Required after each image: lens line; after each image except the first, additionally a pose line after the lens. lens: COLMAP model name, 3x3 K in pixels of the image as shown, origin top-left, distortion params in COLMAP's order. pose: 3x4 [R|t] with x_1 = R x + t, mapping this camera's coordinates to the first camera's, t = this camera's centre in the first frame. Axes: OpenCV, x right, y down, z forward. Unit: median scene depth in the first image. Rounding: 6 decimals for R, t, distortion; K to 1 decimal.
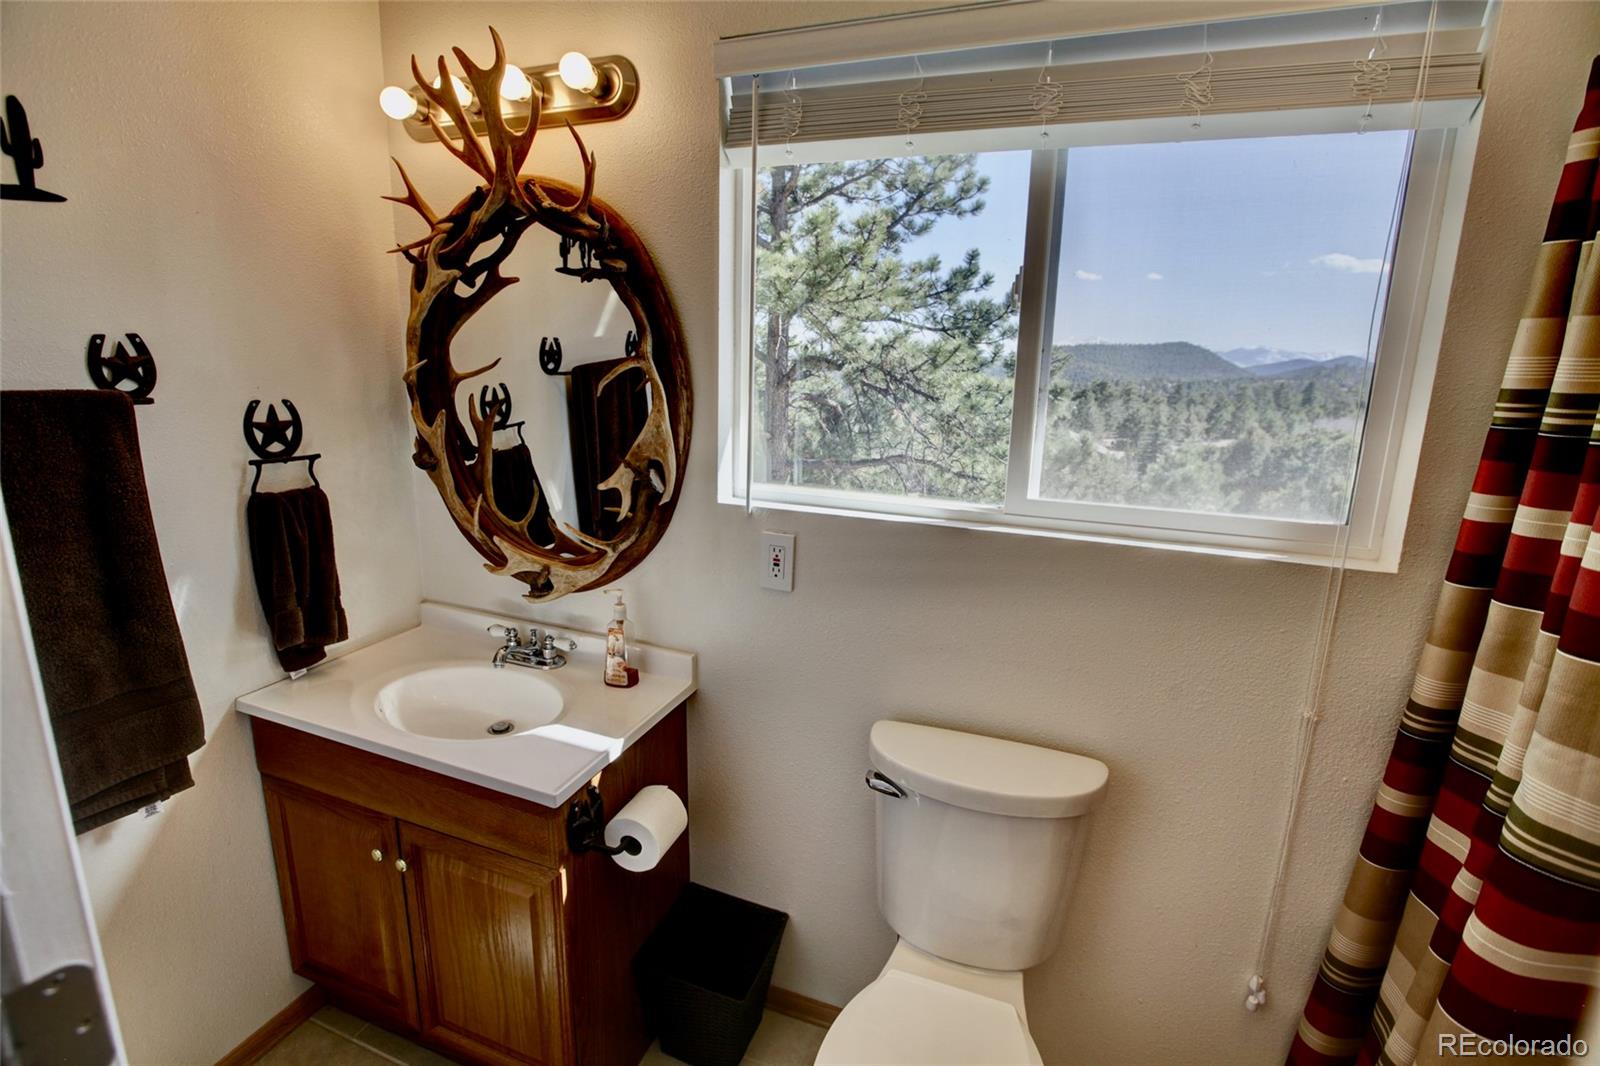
lens RADIAL K [[765.4, 0, 789.9], [0, 765.4, 525.1], [0, 0, 1]] dist [-0.047404, 0.017546]
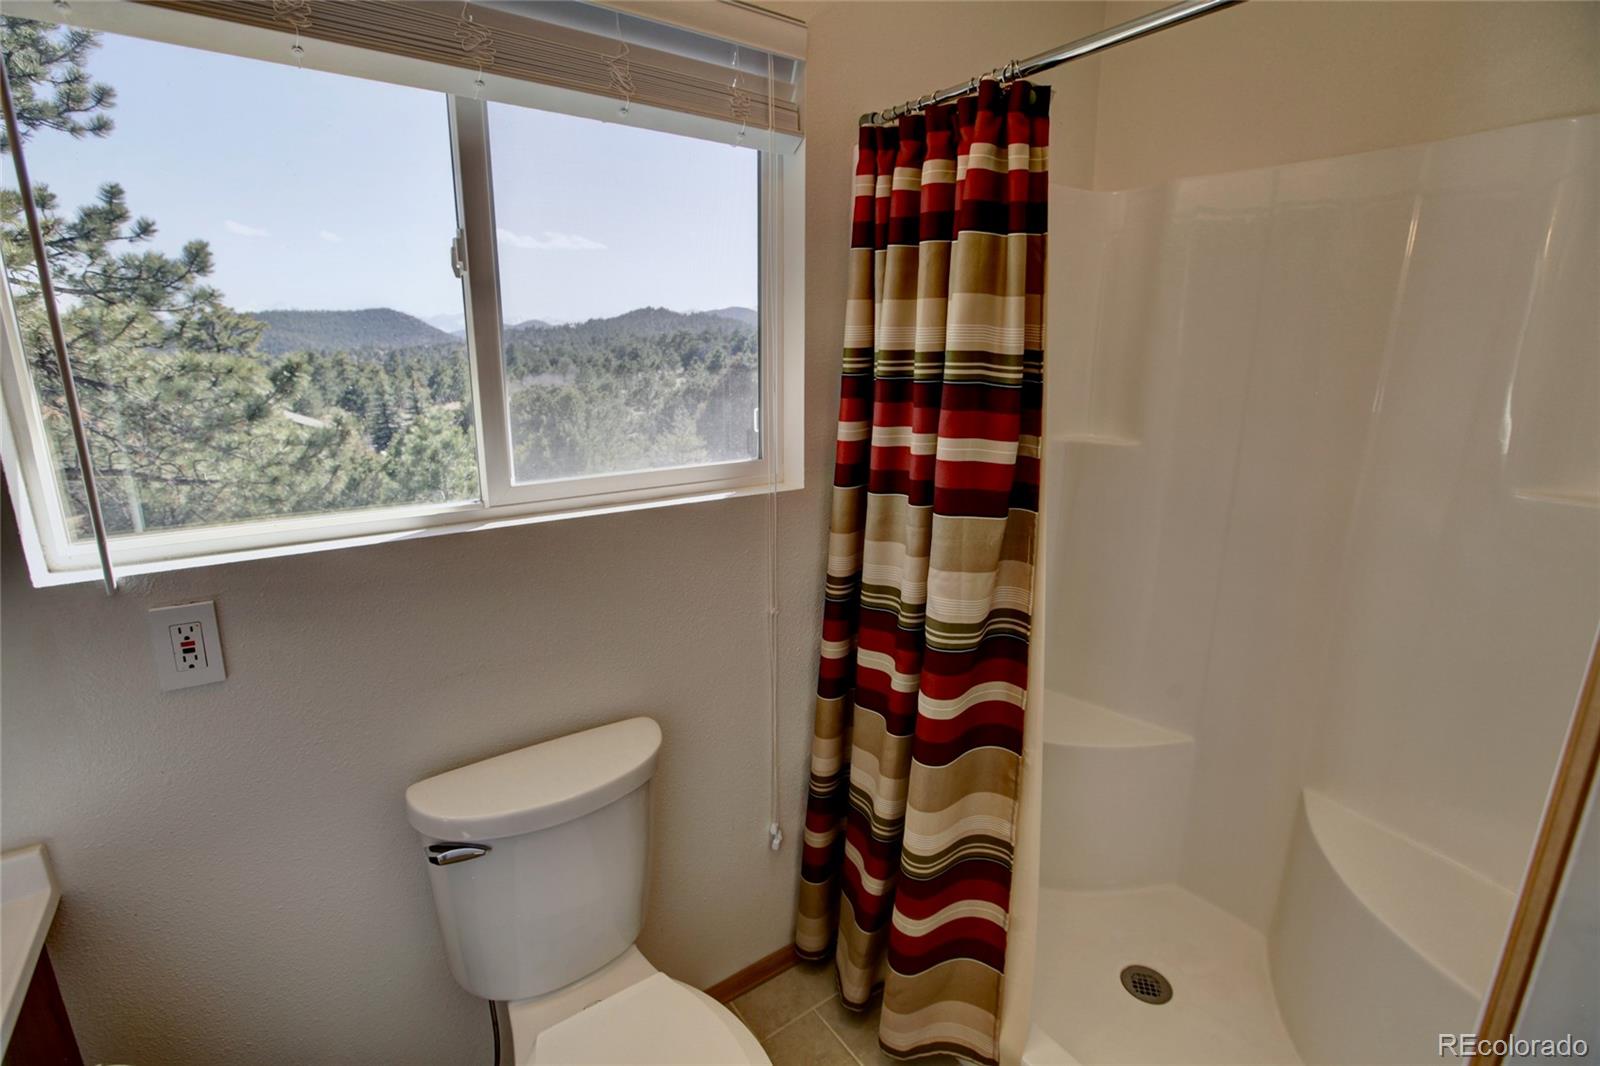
lens RADIAL K [[765.4, 0, 789.9], [0, 765.4, 525.1], [0, 0, 1]] dist [-0.047404, 0.017546]
pose [[0.530962, -0.219938, 0.818356, -0.085109], [0.182803, 0.972721, 0.142819, -0.017964], [-0.827443, 0.073767, 0.556683, 0.064051]]
